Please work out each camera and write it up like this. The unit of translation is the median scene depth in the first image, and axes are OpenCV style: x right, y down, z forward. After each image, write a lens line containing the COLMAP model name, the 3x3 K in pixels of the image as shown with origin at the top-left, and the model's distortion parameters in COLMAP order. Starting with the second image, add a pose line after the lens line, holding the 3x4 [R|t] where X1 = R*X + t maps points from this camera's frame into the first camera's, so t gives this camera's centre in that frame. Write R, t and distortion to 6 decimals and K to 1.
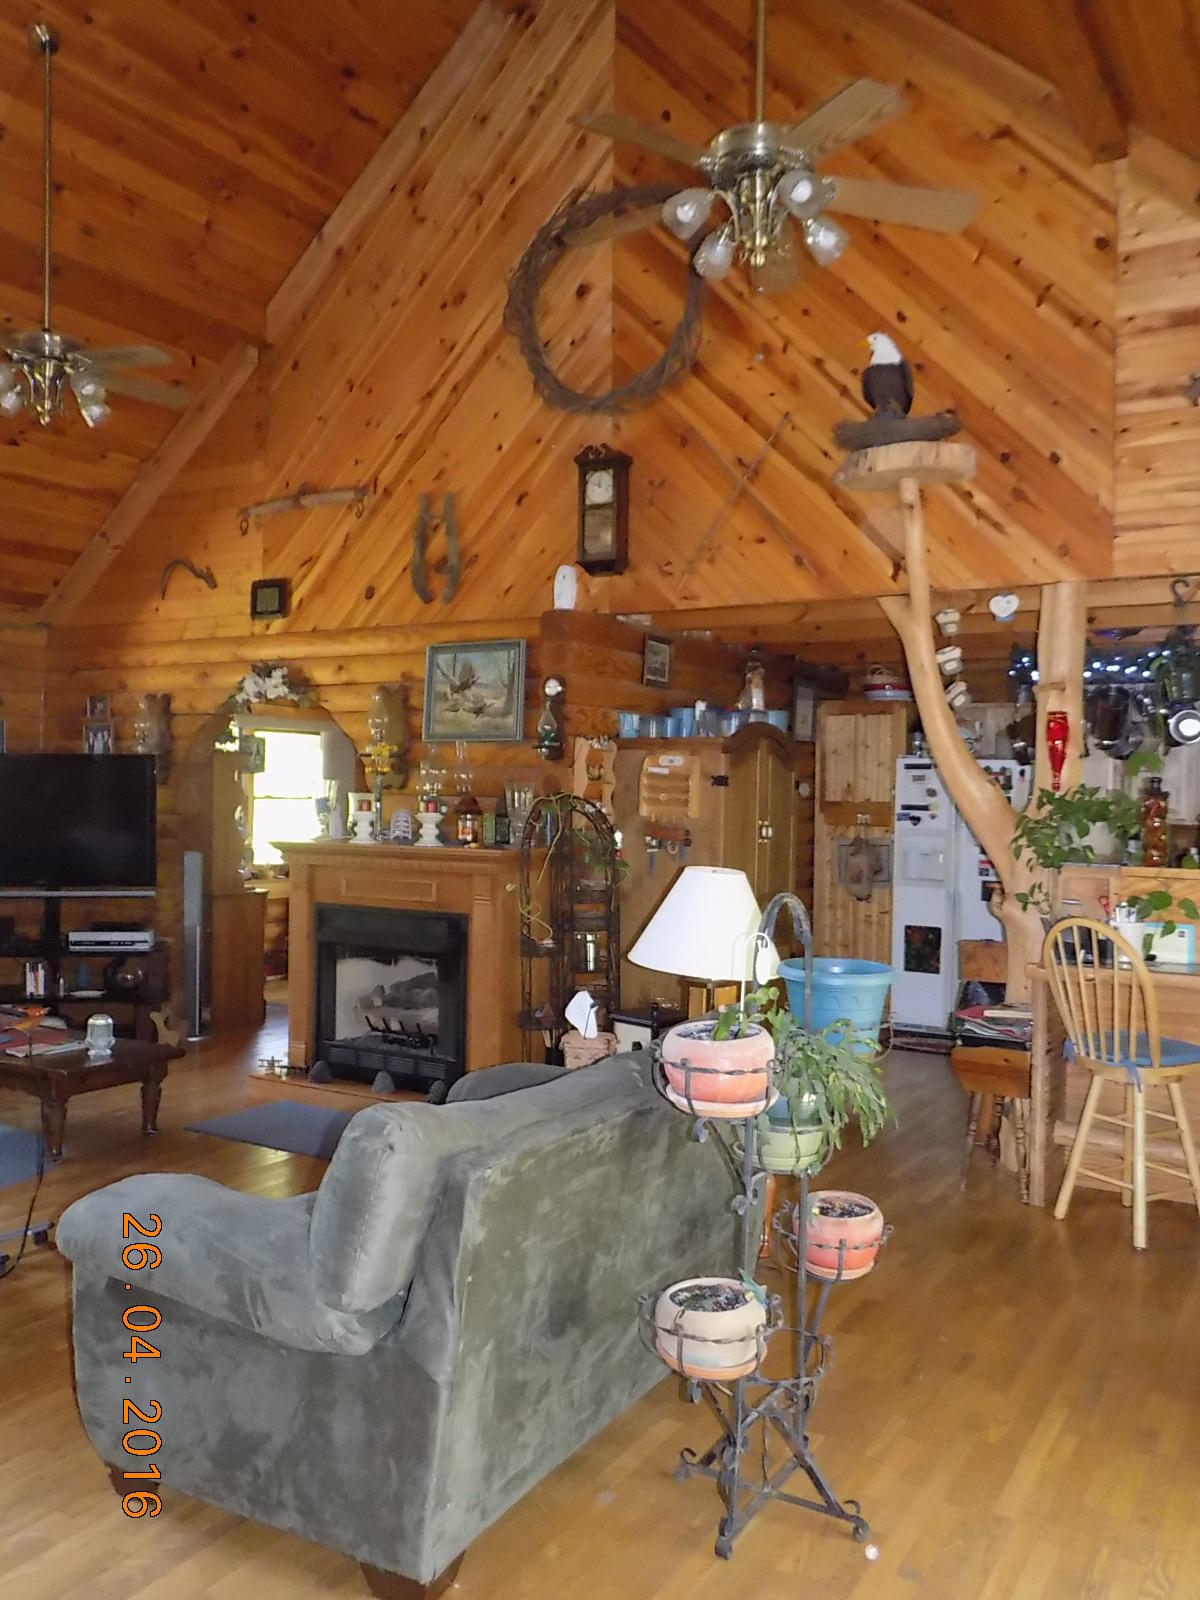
lens RADIAL K [[1304.5, 0, 600.0], [0, 1304.5, 800.0], [0, 0, 1]] dist [-0.047972, 0.081056]
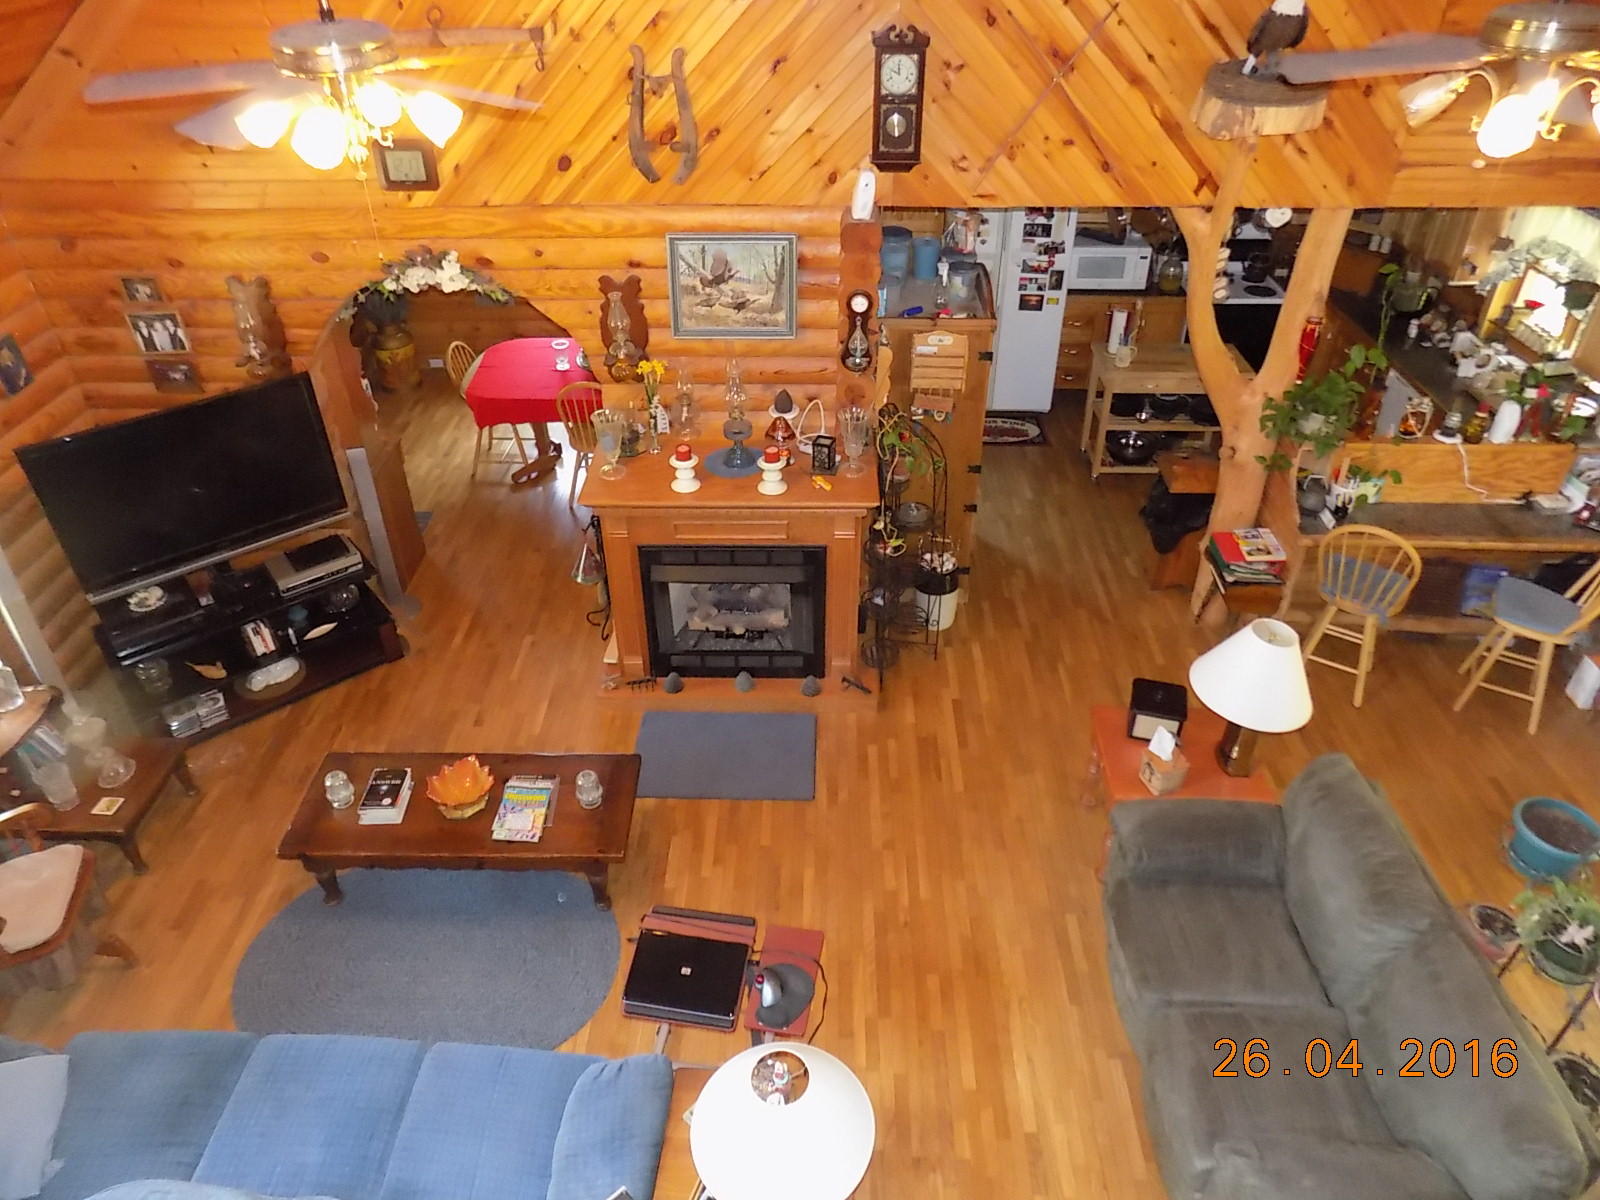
lens RADIAL K [[1079.5, 0, 809.1], [0, 1079.5, 589.6], [0, 0, 1]] dist [-0.082308, 0.083428]
pose [[0.868468, -0.299036, 0.395400, -0.416758], [0.017182, 0.815263, 0.578836, -0.349053], [-0.495448, -0.495907, 0.713167, 0.310025]]
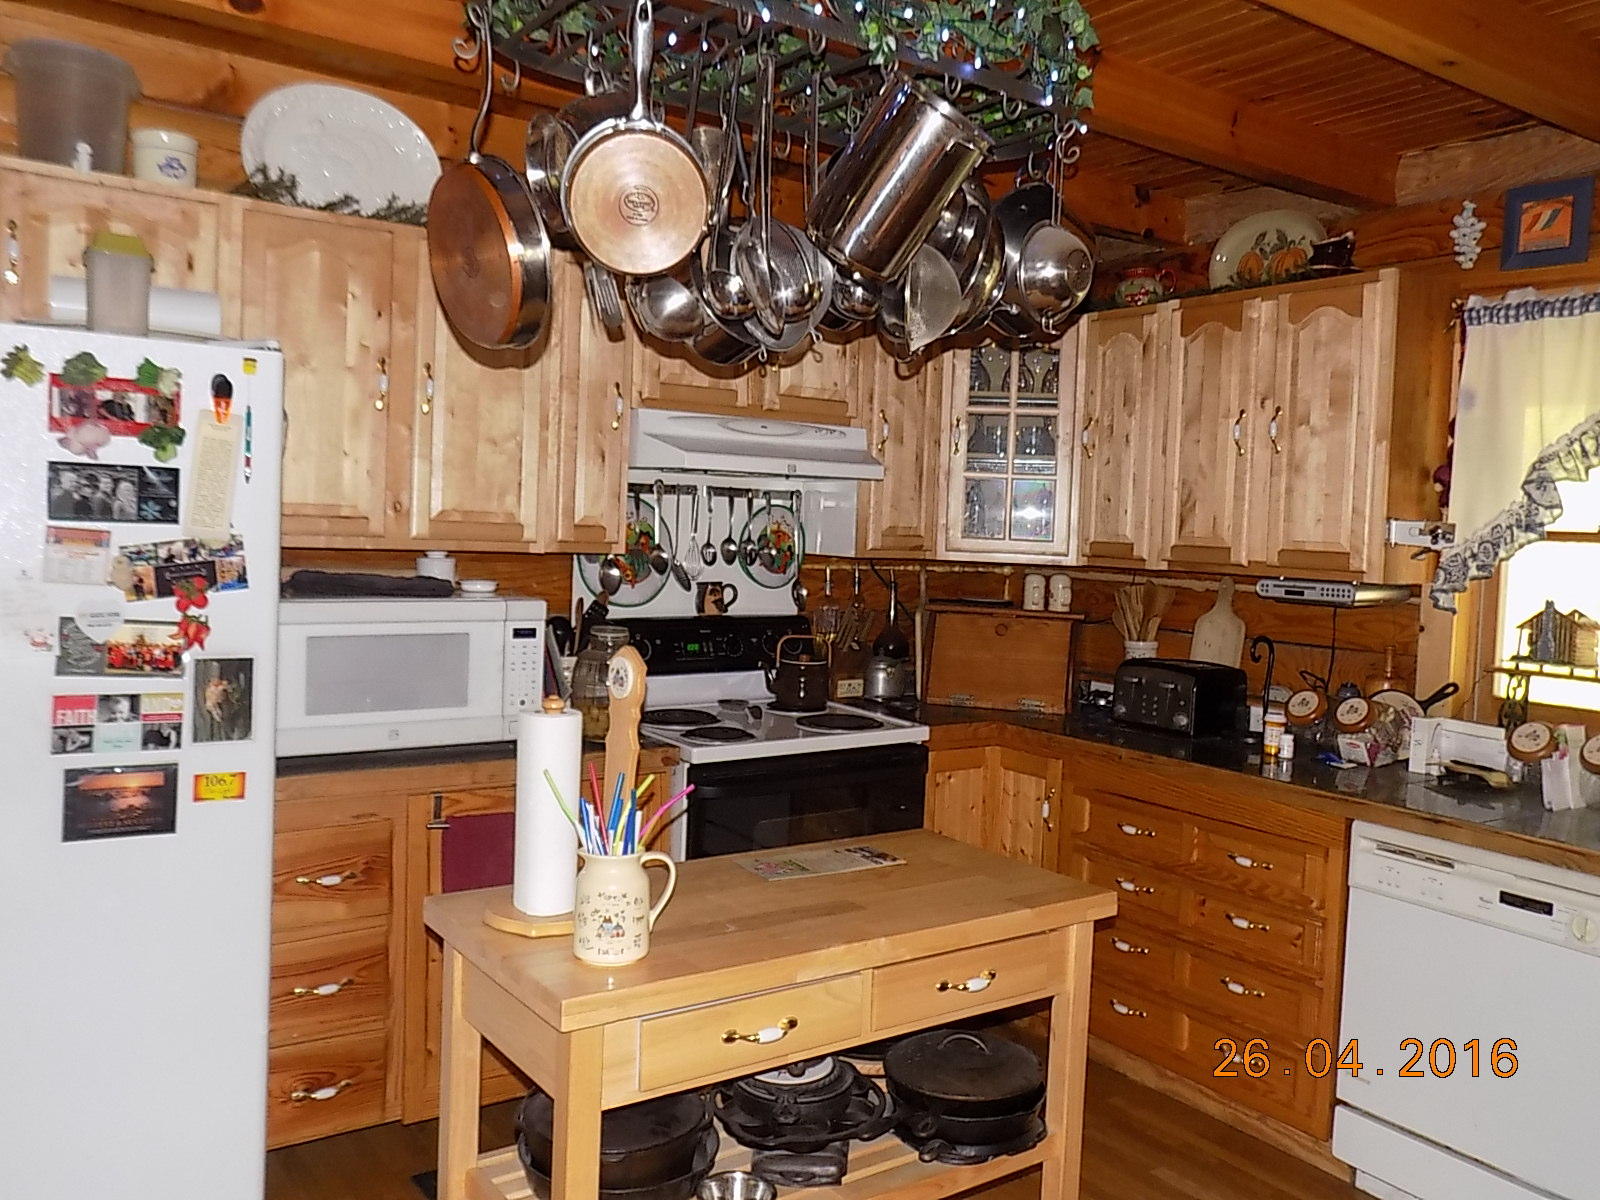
lens RADIAL K [[1301.7, 0, 808.0], [0, 1301.7, 587.5], [0, 0, 1]] dist [-0.060839, 0.099207]
pose [[0.407112, -0.041932, 0.912415, 0.131376], [-0.021624, 0.998223, 0.055524, 0.005632], [-0.913122, -0.042335, 0.405482, 0.896251]]
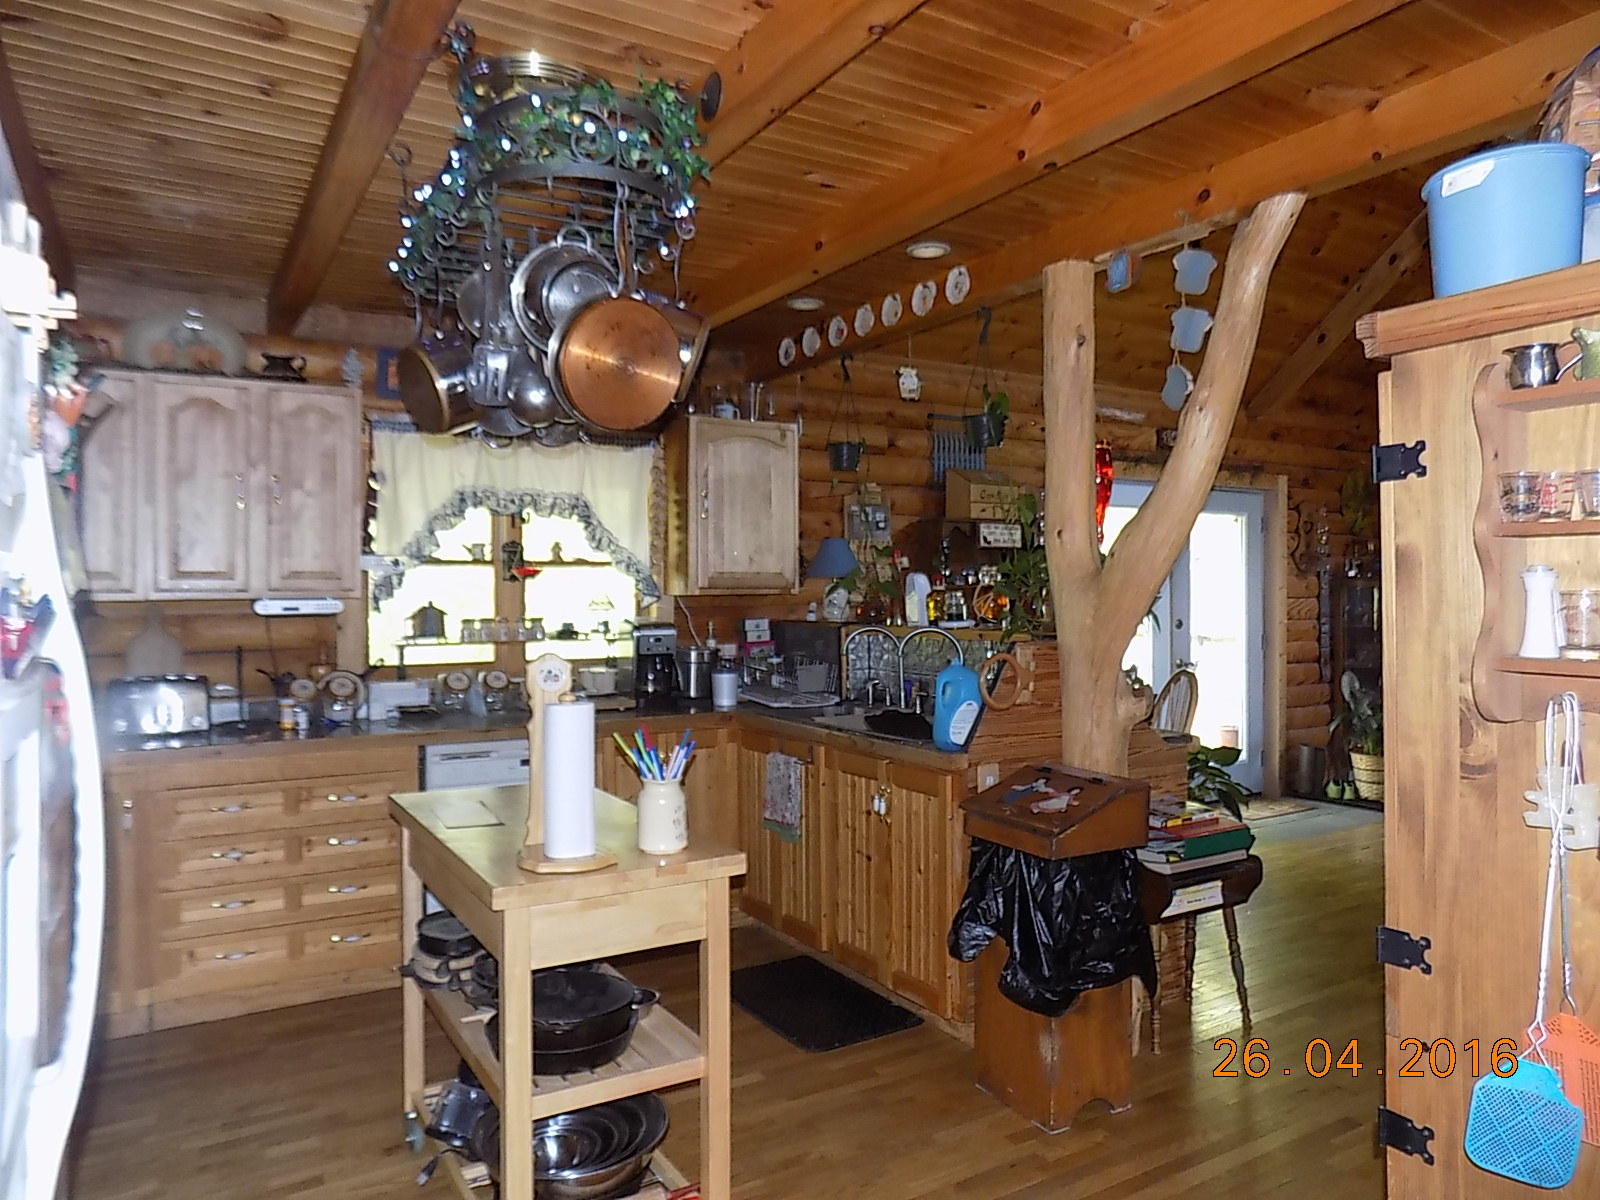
lens RADIAL K [[1079.5, 0, 809.1], [0, 1079.5, 589.6], [0, 0, 1]] dist [-0.082308, 0.083428]
pose [[-0.881849, -0.006096, 0.471492, 0.154126], [0.002972, 0.999825, 0.018486, 0.011399], [-0.471522, 0.017703, -0.881676, 1.273929]]
